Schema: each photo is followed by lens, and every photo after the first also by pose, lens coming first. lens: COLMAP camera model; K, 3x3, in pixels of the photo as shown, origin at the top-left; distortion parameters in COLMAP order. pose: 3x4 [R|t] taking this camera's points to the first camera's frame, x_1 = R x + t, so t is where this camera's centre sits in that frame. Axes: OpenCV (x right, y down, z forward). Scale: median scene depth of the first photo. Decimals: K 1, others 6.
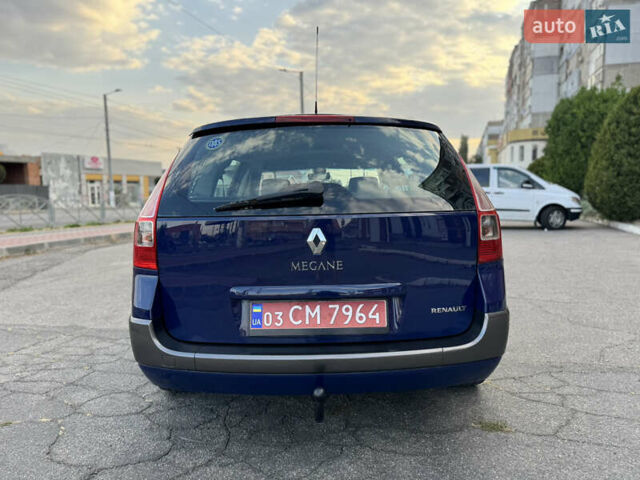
lens RADIAL K [[455.1, 0, 321.2], [0, 455.1, 236.1], [0, 0, 1]] dist [0.043100, -0.056857]
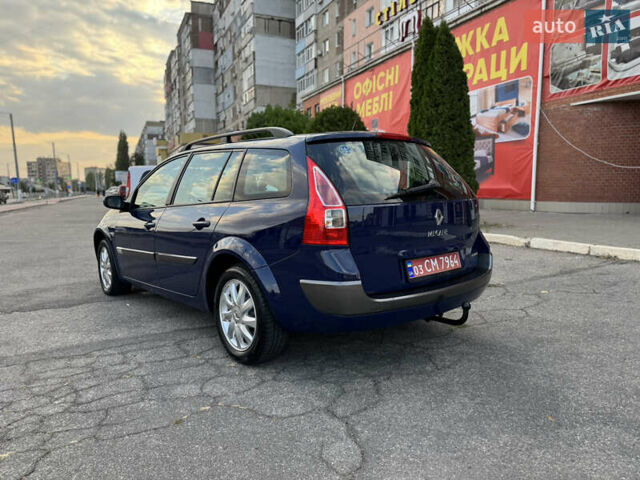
lens RADIAL K [[455.1, 0, 321.2], [0, 455.1, 236.1], [0, 0, 1]] dist [0.043100, -0.056857]
pose [[0.756031, -0.064267, 0.651373, -0.735331], [0.064050, 0.997656, 0.024092, 0.006324], [-0.651394, 0.023506, 0.758375, 0.030669]]
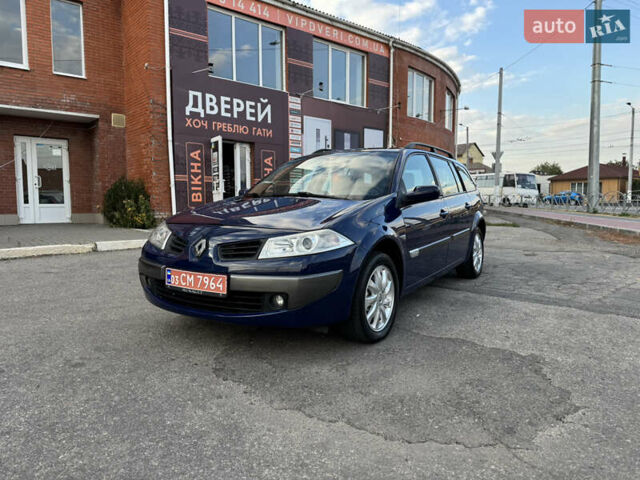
lens RADIAL K [[445.8, 0, 320.0], [0, 445.8, 240.0], [0, 0, 1]] dist [0.132057, -0.196571]
pose [[-0.849777, -0.029198, 0.526333, -0.672860], [0.064118, 0.985326, 0.158180, -0.181767], [-0.523228, 0.168165, -0.835436, 2.585467]]
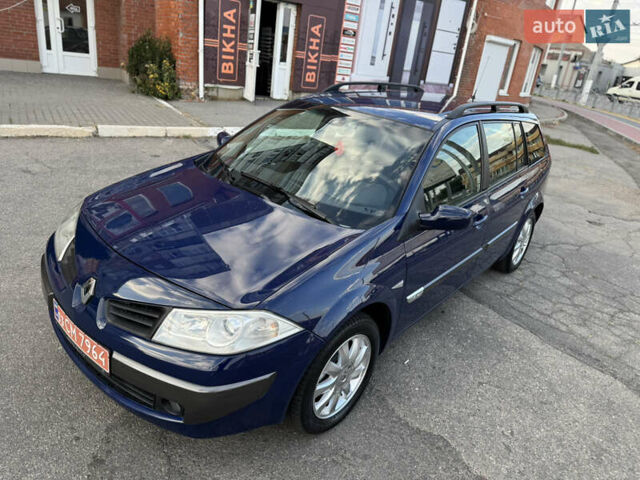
lens RADIAL K [[451.9, 0, 318.6], [0, 451.9, 241.5], [0, 0, 1]] dist [0.039776, -0.048346]
pose [[-0.762419, -0.323347, 0.560503, -0.574139], [-0.050886, 0.893476, 0.446219, -0.398545], [-0.645080, 0.311684, -0.697657, 2.176969]]
